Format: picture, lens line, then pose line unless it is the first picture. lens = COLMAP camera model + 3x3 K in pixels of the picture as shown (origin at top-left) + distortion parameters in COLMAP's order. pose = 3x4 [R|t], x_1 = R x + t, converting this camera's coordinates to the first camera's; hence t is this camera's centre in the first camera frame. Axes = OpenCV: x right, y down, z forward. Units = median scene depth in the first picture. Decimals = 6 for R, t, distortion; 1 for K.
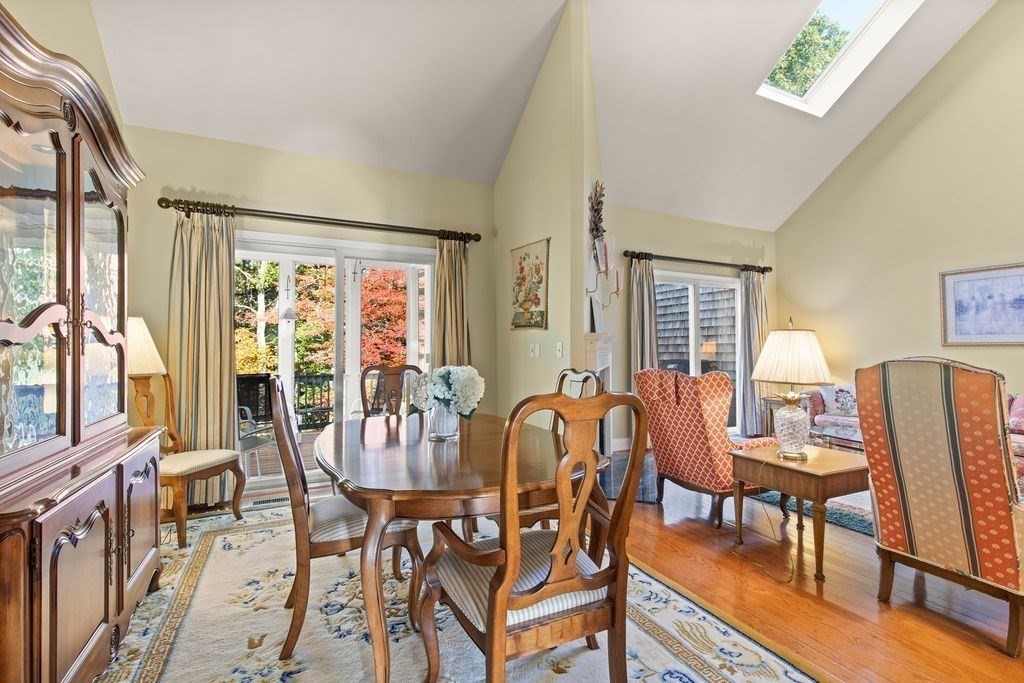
lens RADIAL K [[460.6, 0, 516.0], [0, 460.6, 334.4], [0, 0, 1]] dist [0.009822, -0.000700]
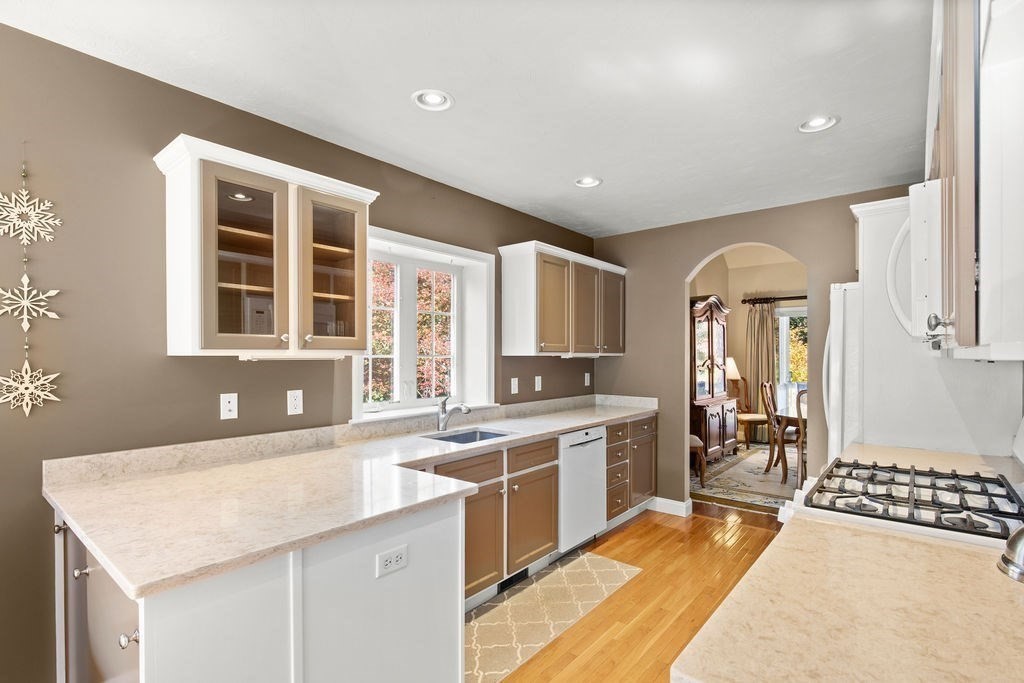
lens RADIAL K [[493.8, 0, 512.9], [0, 493.8, 347.8], [0, 0, 1]] dist [0.000075, 0.000005]
pose [[0.404145, 0.004476, -0.914684, 1.505736], [0.015234, 0.999816, 0.011623, -0.169904], [0.914568, -0.018632, 0.404003, -1.528660]]
